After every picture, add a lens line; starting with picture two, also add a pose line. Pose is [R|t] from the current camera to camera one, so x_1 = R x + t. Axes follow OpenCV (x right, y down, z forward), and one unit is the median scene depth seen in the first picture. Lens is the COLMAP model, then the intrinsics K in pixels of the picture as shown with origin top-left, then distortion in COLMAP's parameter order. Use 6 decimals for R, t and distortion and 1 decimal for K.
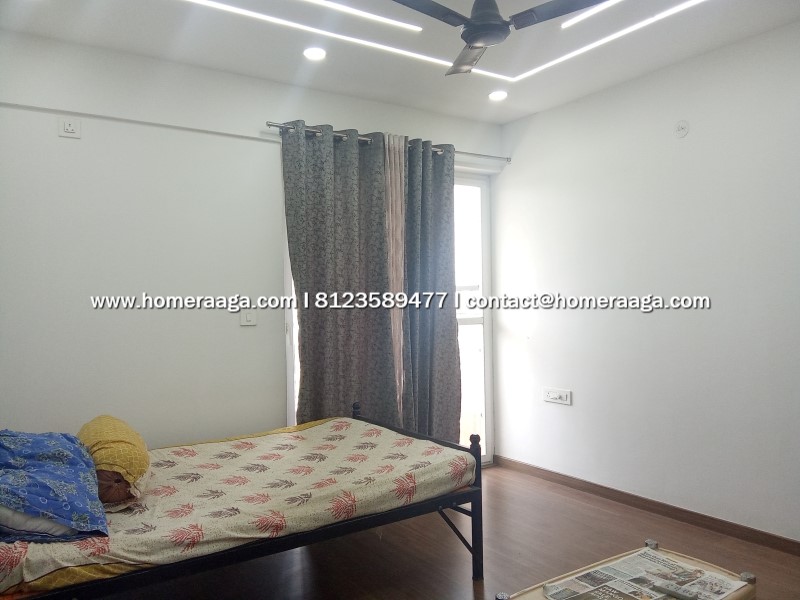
lens RADIAL K [[620.2, 0, 403.3], [0, 620.2, 302.3], [0, 0, 1]] dist [0.075376, -0.138083]
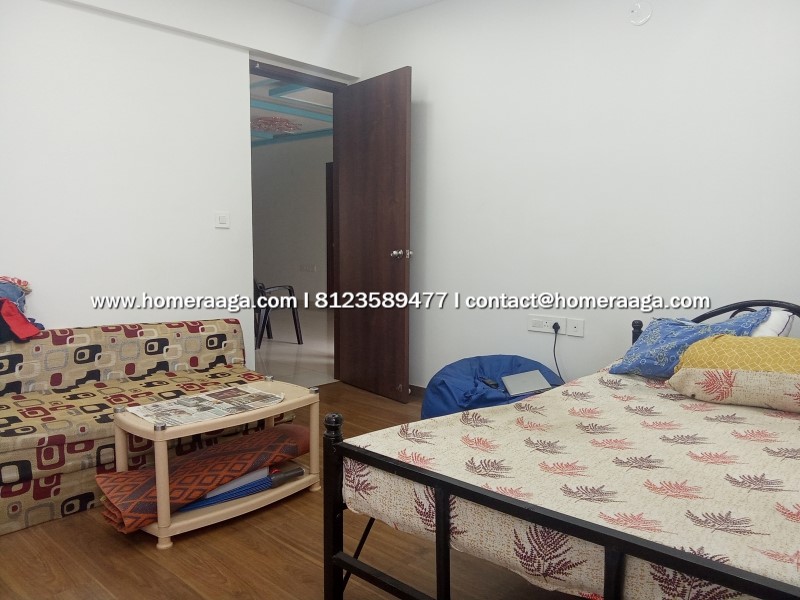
lens RADIAL K [[620.2, 0, 403.3], [0, 620.2, 302.3], [0, 0, 1]] dist [0.075376, -0.138083]
pose [[-0.976623, 0.033748, -0.212292, 0.184245], [0.011486, 0.994381, 0.105236, 0.068699], [0.214651, 0.100338, -0.971523, 1.756822]]
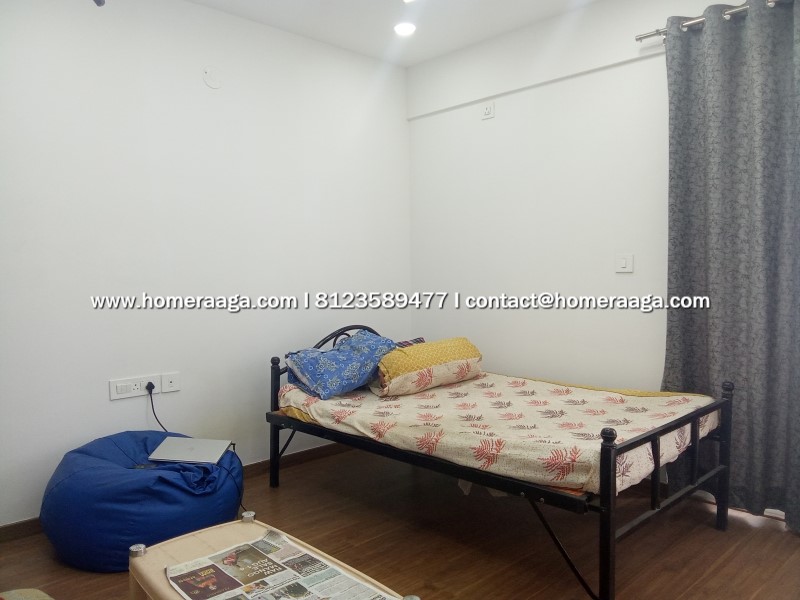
lens RADIAL K [[620.2, 0, 403.3], [0, 620.2, 302.3], [0, 0, 1]] dist [0.075376, -0.138083]
pose [[0.178137, 0.058931, -0.982239, 0.857002], [0.005438, 0.998131, 0.060871, 0.033882], [0.983991, -0.016184, 0.177484, 0.752180]]
